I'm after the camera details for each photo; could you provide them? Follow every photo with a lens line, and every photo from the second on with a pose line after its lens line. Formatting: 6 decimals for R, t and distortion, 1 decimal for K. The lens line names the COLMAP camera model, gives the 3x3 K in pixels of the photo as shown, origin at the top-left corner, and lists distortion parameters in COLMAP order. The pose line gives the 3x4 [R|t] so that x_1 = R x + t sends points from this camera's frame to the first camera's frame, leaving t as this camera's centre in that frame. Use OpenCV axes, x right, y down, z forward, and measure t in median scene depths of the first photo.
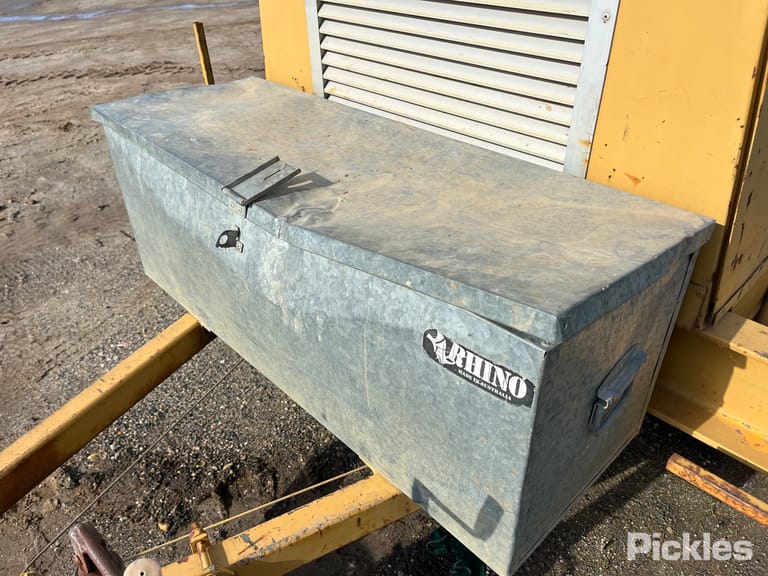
lens RADIAL K [[590.1, 0, 385.9], [0, 590.1, 294.3], [0, 0, 1]] dist [0.069310, -0.111901]
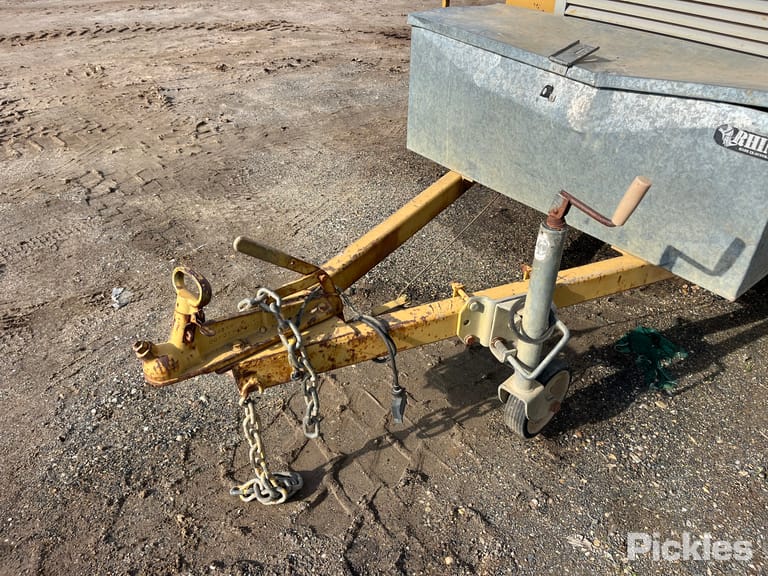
lens RADIAL K [[585.7, 0, 386.3], [0, 585.7, 294.2], [0, 0, 1]] dist [0.076318, -0.115134]
pose [[0.995612, 0.077028, -0.053133, -0.418371], [-0.075532, 0.996703, 0.029623, 0.312293], [0.055239, -0.025480, 0.998148, -0.424451]]
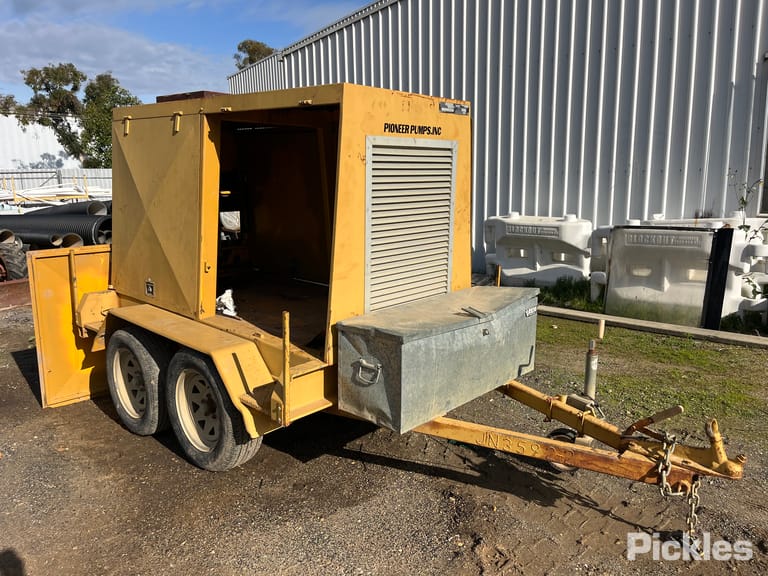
lens RADIAL K [[590.1, 0, 385.9], [0, 590.1, 294.3], [0, 0, 1]] dist [0.069310, -0.111901]
pose [[-0.056772, -0.198867, 0.978381, -2.262969], [0.559924, 0.804999, 0.196115, -0.806509], [-0.826597, 0.558953, 0.065649, 0.823774]]
